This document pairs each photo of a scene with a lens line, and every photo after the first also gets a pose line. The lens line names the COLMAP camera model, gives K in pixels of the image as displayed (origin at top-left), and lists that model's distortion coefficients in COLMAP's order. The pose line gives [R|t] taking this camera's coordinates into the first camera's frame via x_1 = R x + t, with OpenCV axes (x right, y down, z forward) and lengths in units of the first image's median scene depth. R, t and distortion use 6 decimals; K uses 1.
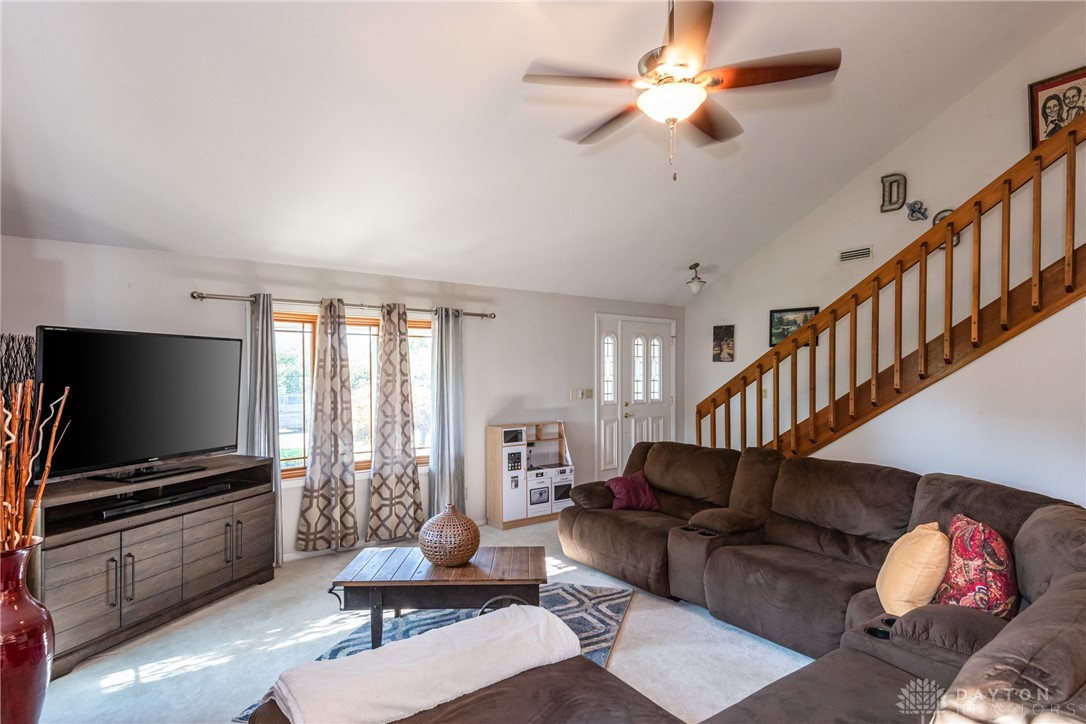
lens RADIAL K [[607.1, 0, 537.9], [0, 607.1, 379.4], [0, 0, 1]] dist [0.047269, -0.026755]
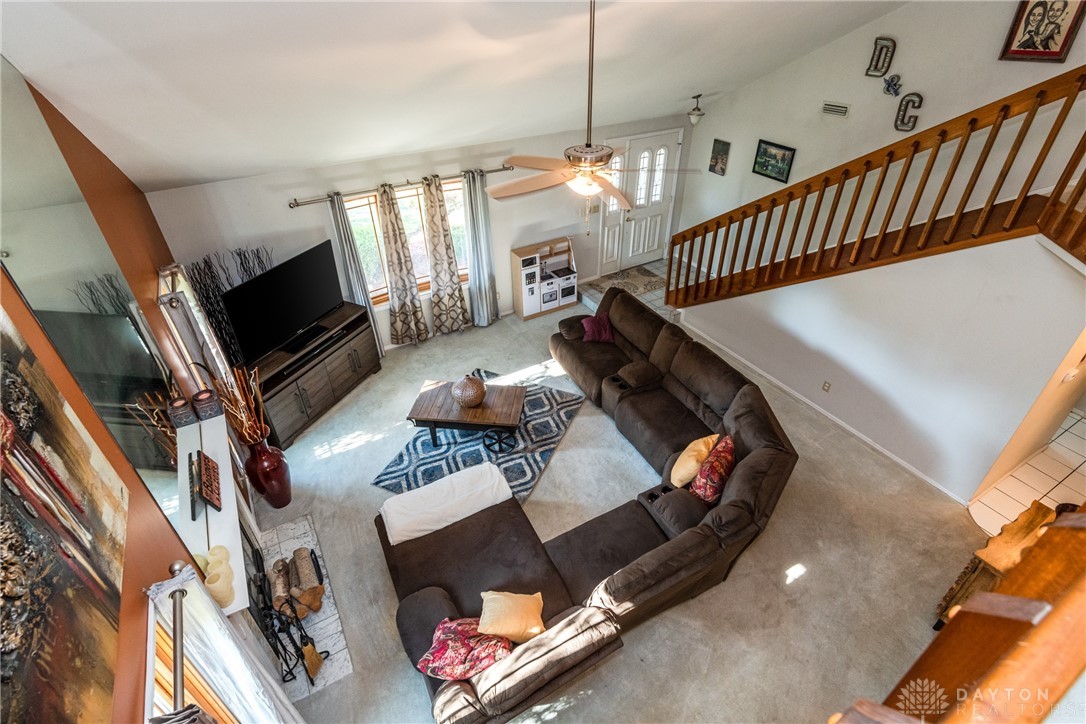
lens RADIAL K [[528.3, 0, 543.0], [0, 528.3, 362.0], [0, 0, 1]] dist [-0.001108, -0.002491]
pose [[0.991431, 0.063980, -0.113889, 0.164772], [0.012686, 0.820566, 0.571411, -0.470549], [0.130013, -0.567959, 0.812723, -0.120018]]
